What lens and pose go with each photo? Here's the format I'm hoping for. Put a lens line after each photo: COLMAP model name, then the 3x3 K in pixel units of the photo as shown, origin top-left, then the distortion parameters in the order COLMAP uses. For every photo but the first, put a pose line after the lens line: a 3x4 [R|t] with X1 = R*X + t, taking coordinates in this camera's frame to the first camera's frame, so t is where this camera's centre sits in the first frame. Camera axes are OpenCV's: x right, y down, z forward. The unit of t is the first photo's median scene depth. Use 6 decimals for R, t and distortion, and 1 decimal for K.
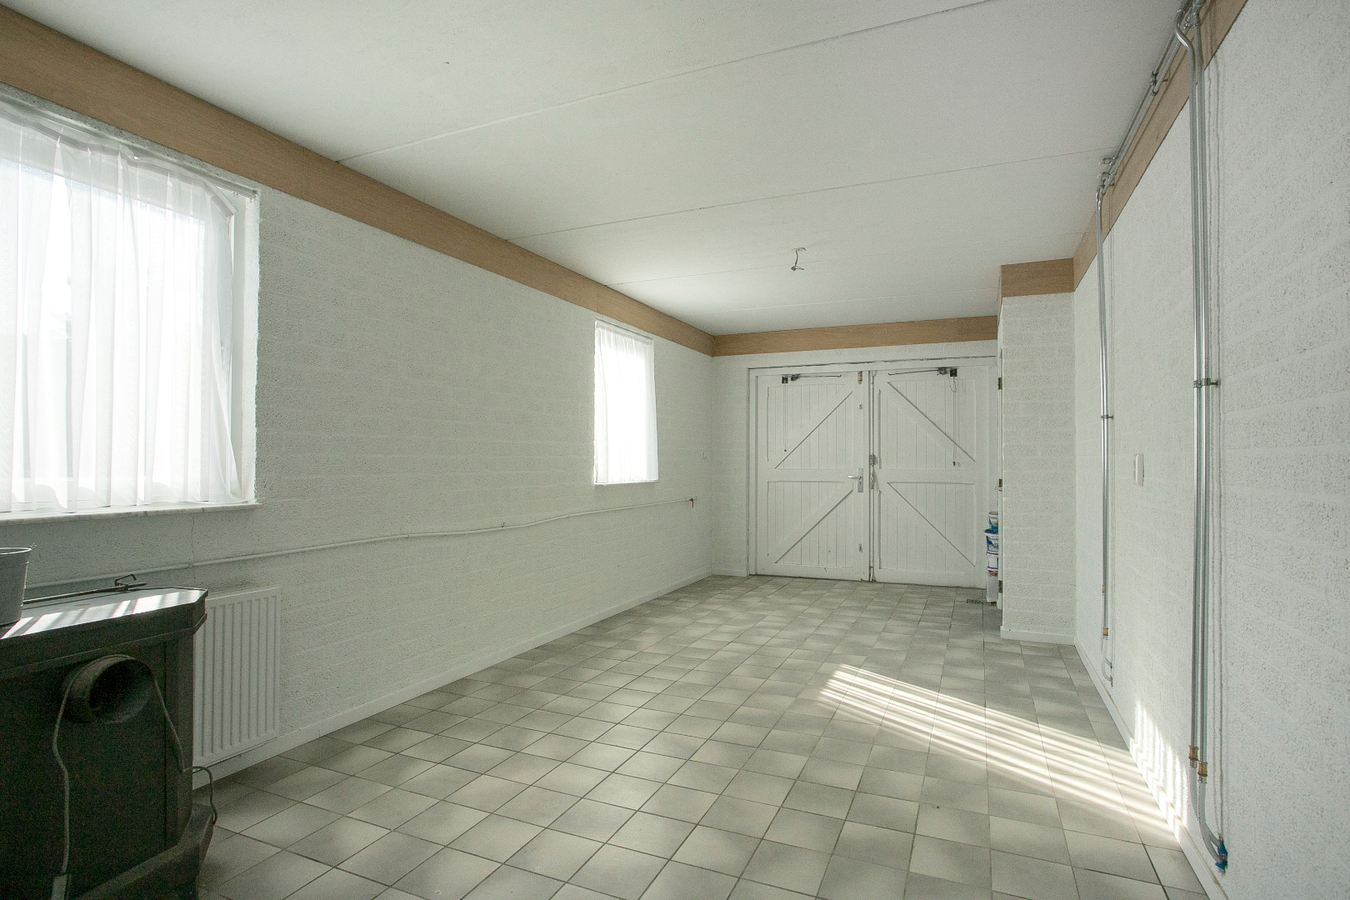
lens RADIAL K [[682.1, 0, 700.2], [0, 682.1, 440.0], [0, 0, 1]] dist [0.001629, 0.000567]
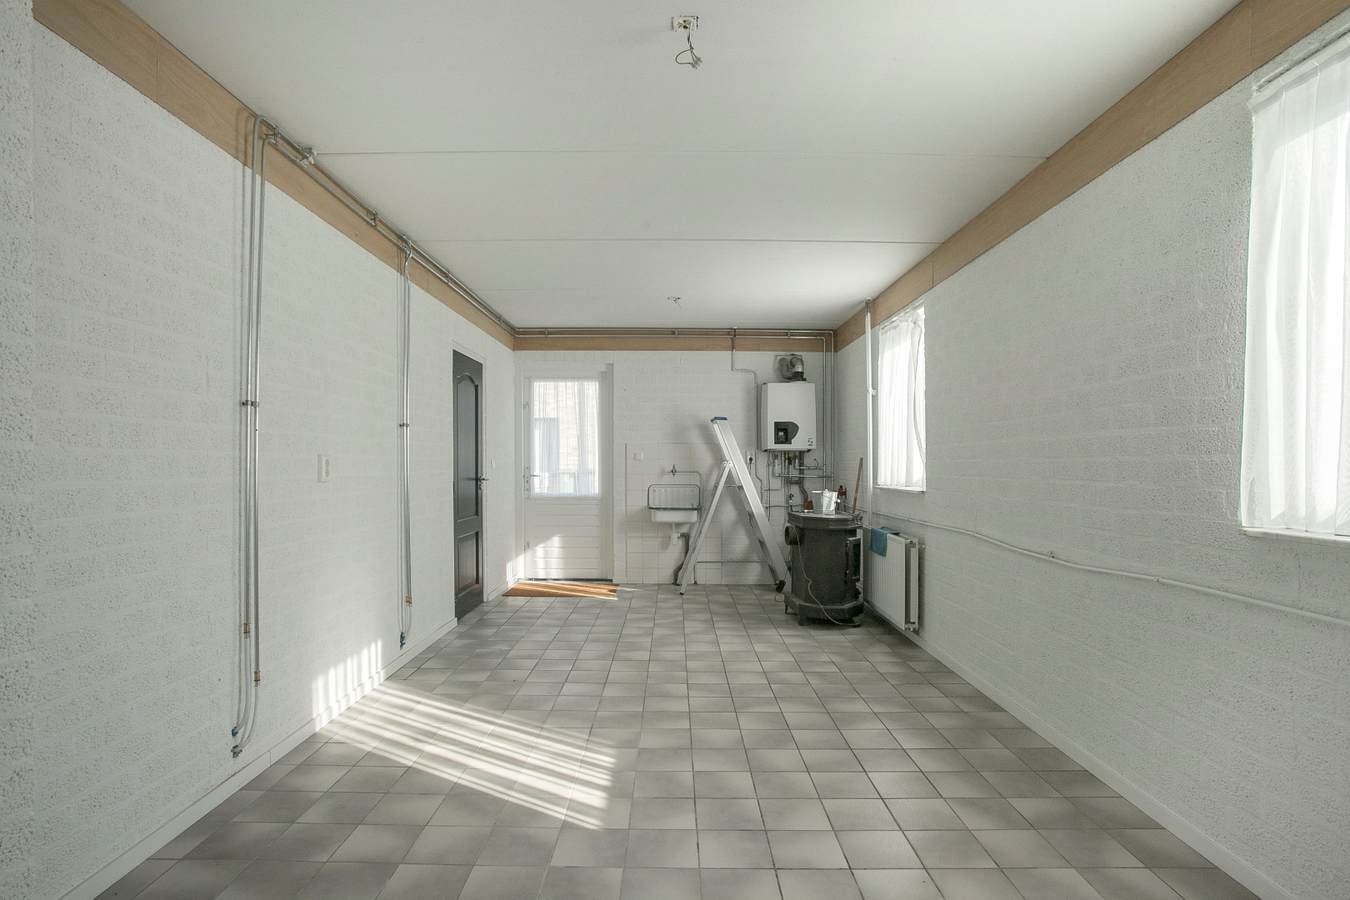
lens RADIAL K [[682.1, 0, 677.7], [0, 682.1, 463.4], [0, 0, 1]] dist [0.001629, 0.000567]
pose [[-0.919540, -0.003933, -0.392977, 0.430913], [0.007914, 0.999562, -0.028522, 0.055255], [0.392917, -0.029338, -0.919106, 1.813449]]
